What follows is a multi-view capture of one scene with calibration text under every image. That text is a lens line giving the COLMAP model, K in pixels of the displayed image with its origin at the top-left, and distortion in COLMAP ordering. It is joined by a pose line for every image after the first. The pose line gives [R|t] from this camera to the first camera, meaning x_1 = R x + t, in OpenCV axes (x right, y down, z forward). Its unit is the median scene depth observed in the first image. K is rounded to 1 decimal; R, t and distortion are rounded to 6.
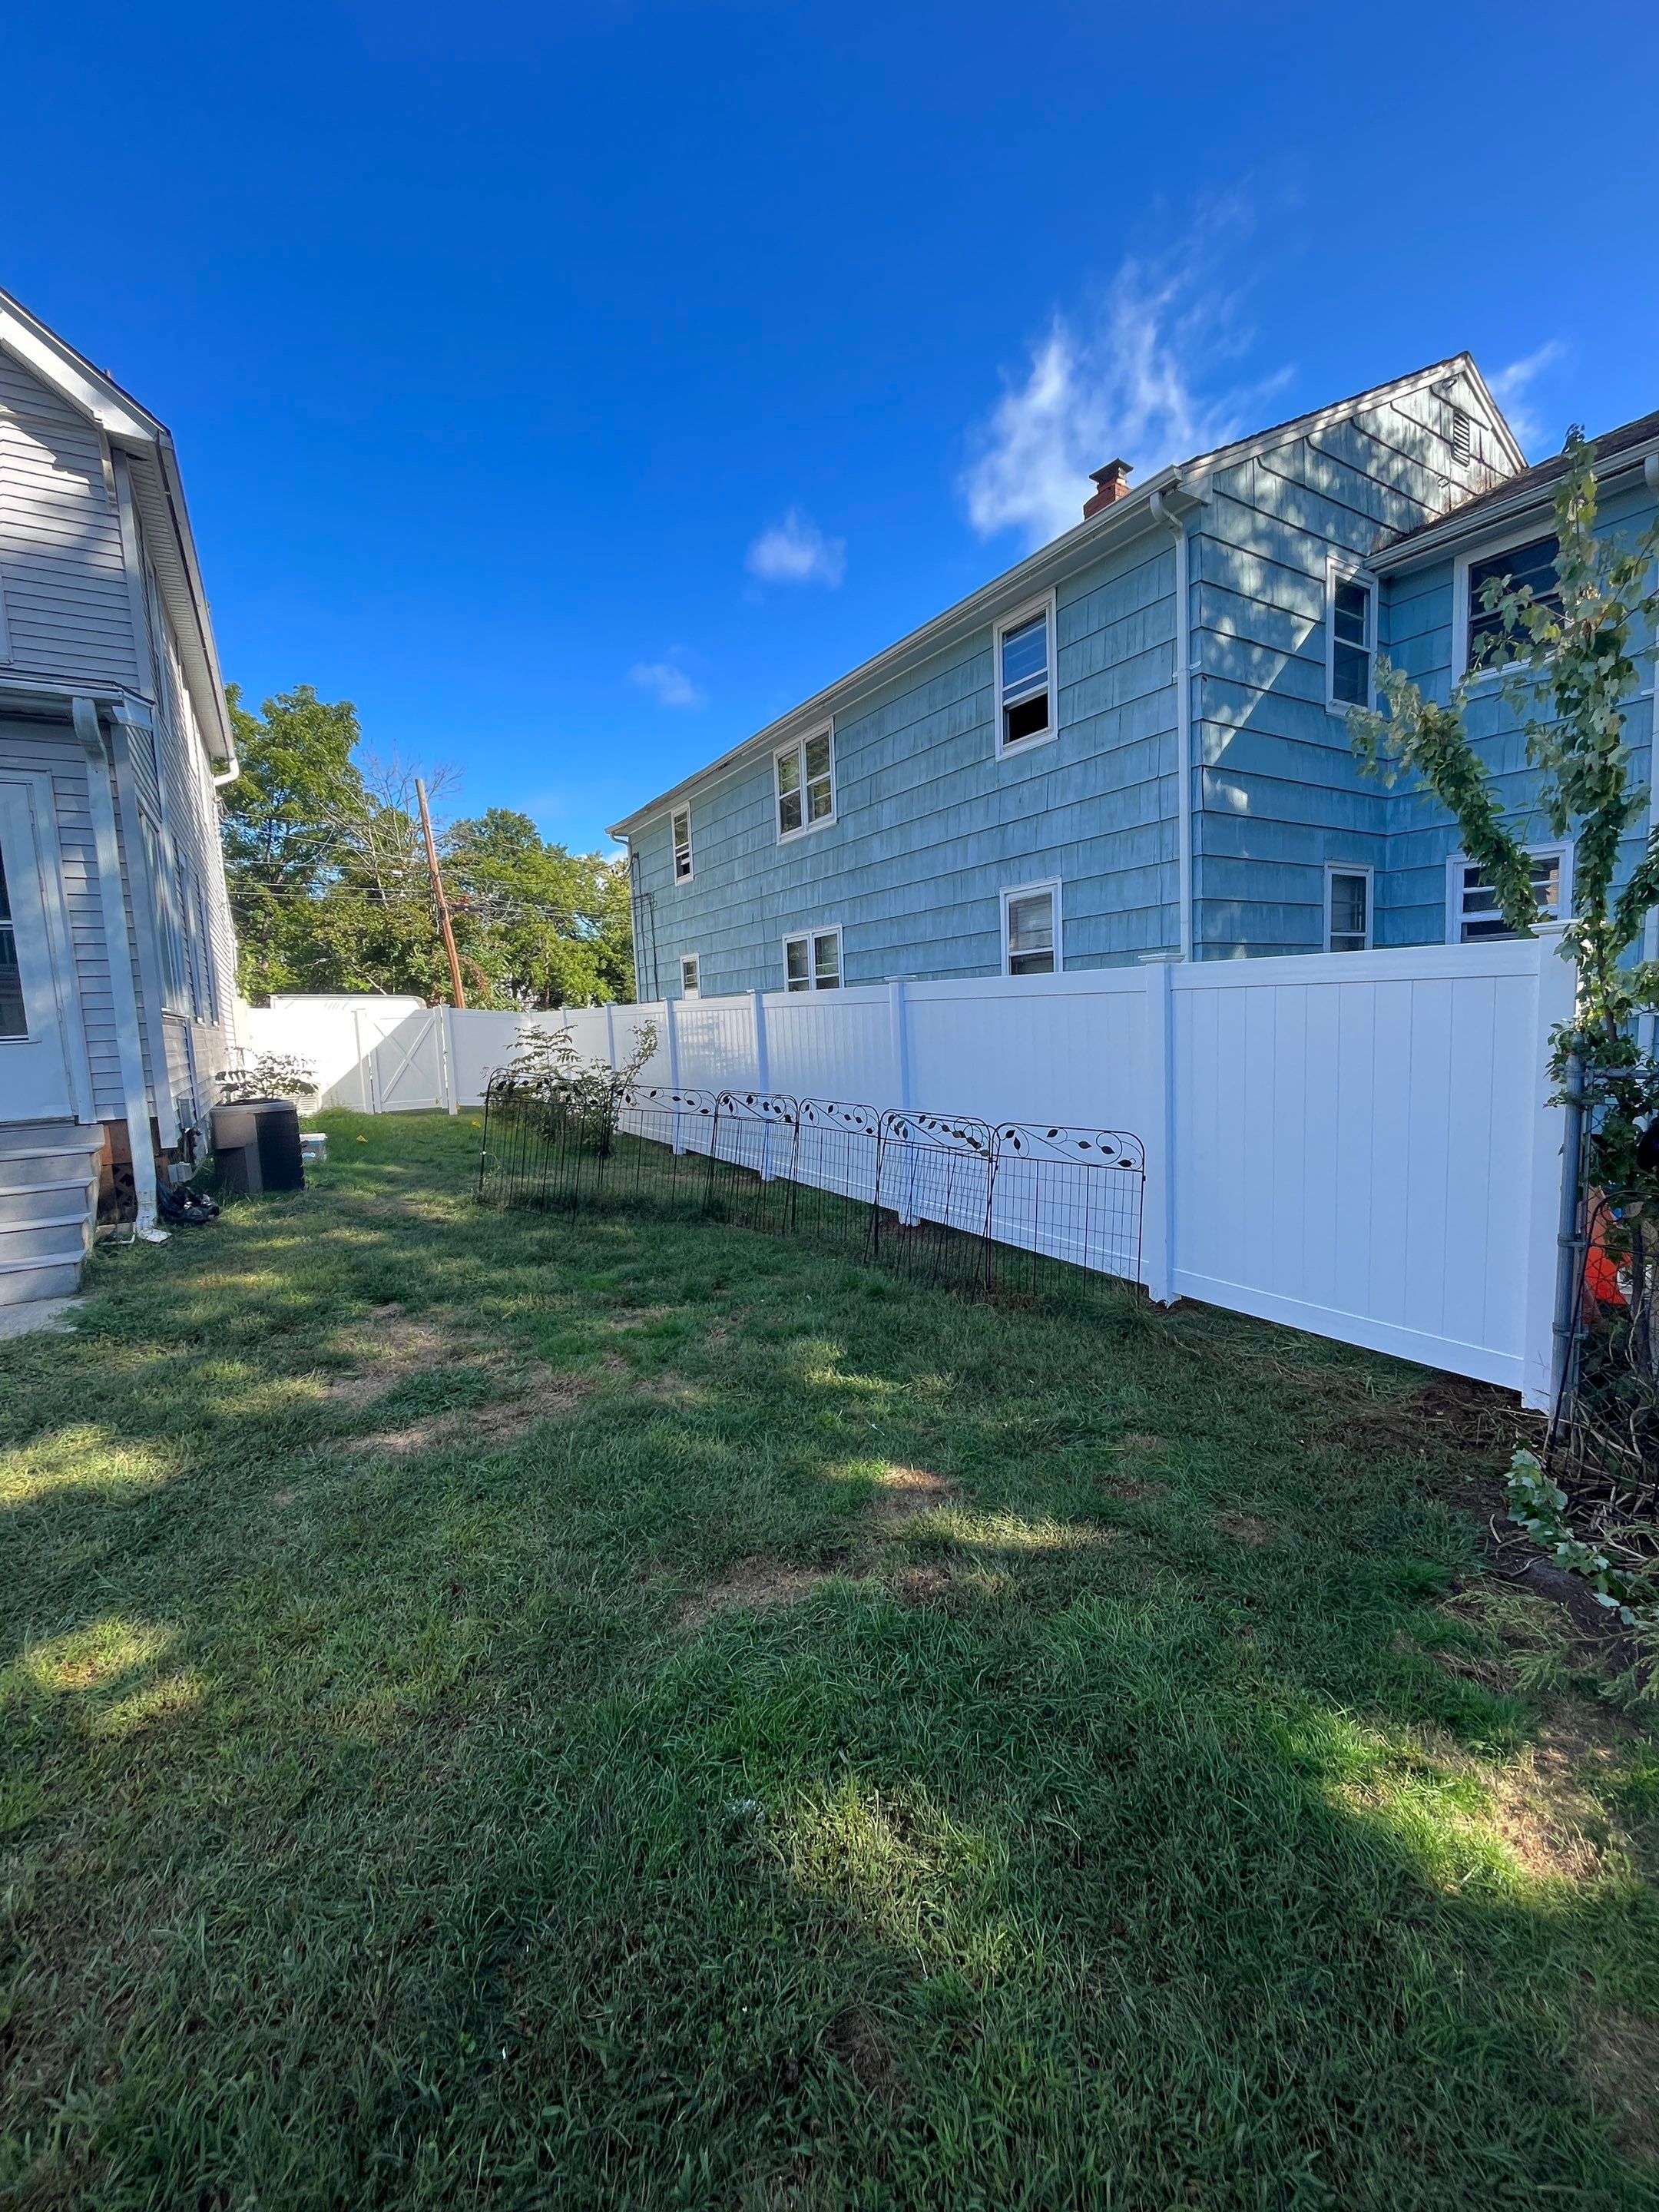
lens RADIAL K [[880.5, 0, 833.4], [0, 880.5, 1101.1], [0, 0, 1]] dist [0.001296, 0.000438]
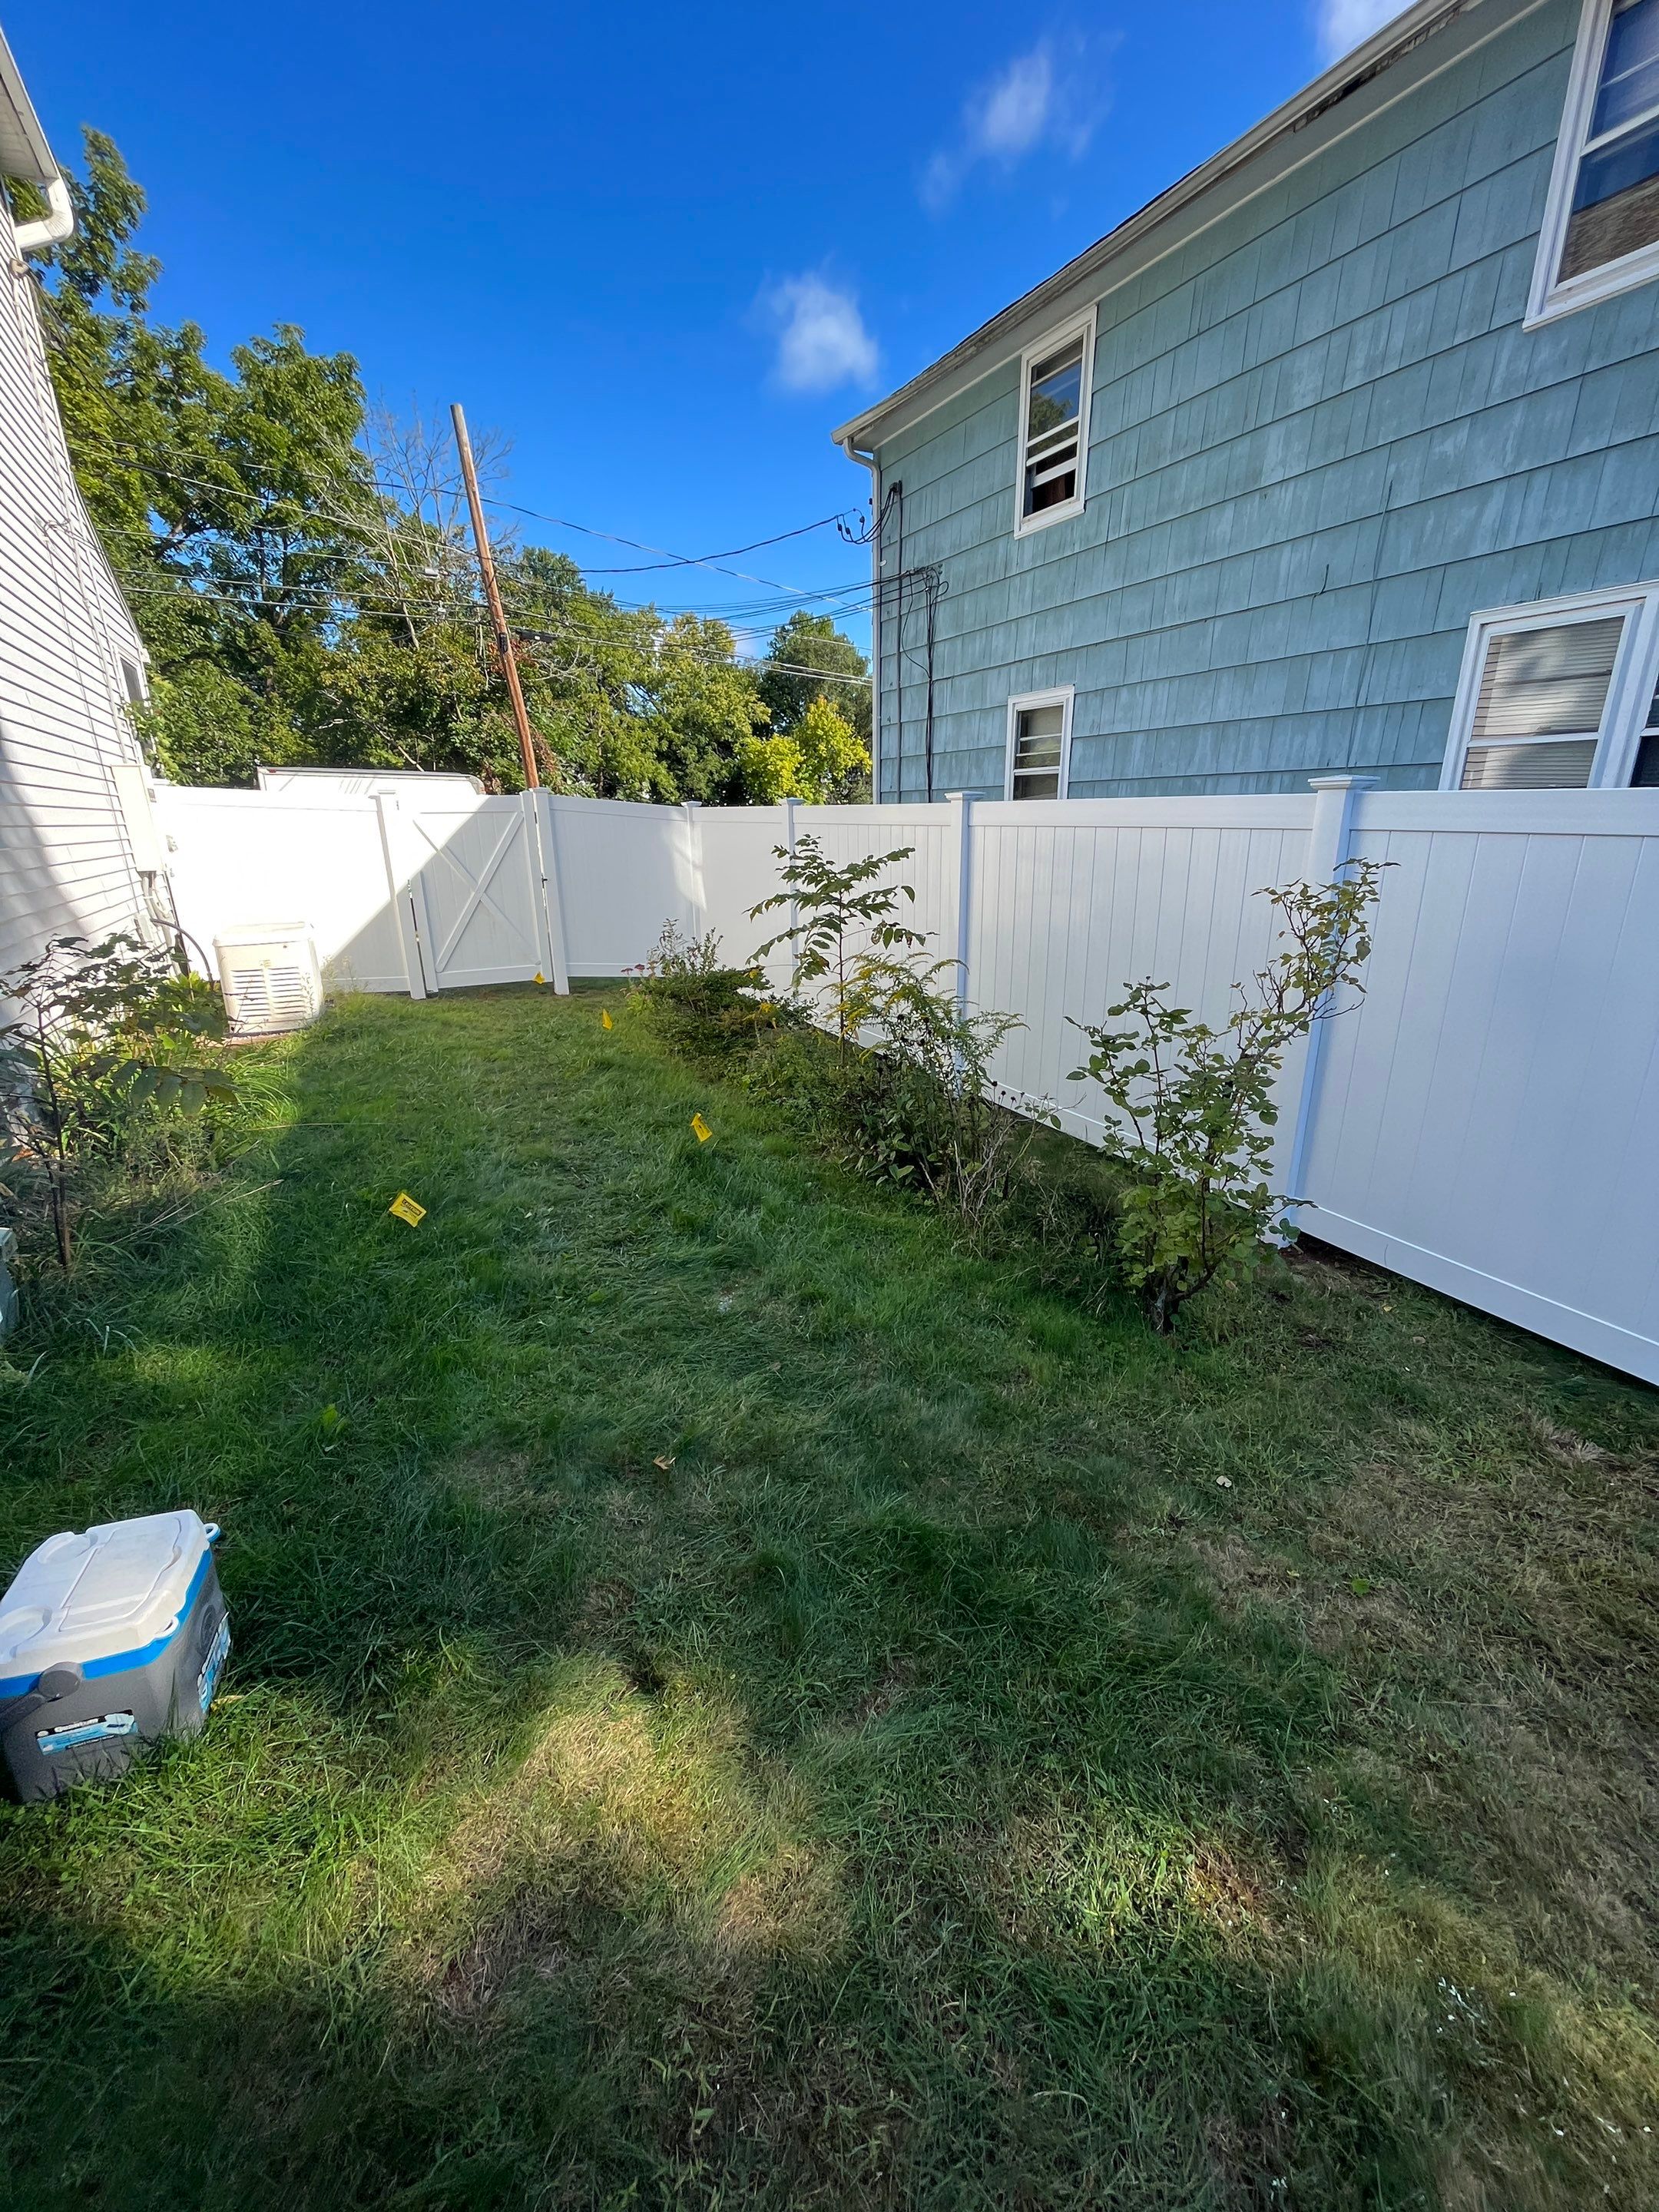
lens RADIAL K [[880.5, 0, 823.8], [0, 880.5, 1096.0], [0, 0, 1]] dist [0.001296, 0.000438]
pose [[0.997841, 0.043893, -0.048852, -0.128229], [-0.032402, 0.976048, 0.215128, -0.026091], [0.057125, -0.213081, 0.975363, 0.244539]]
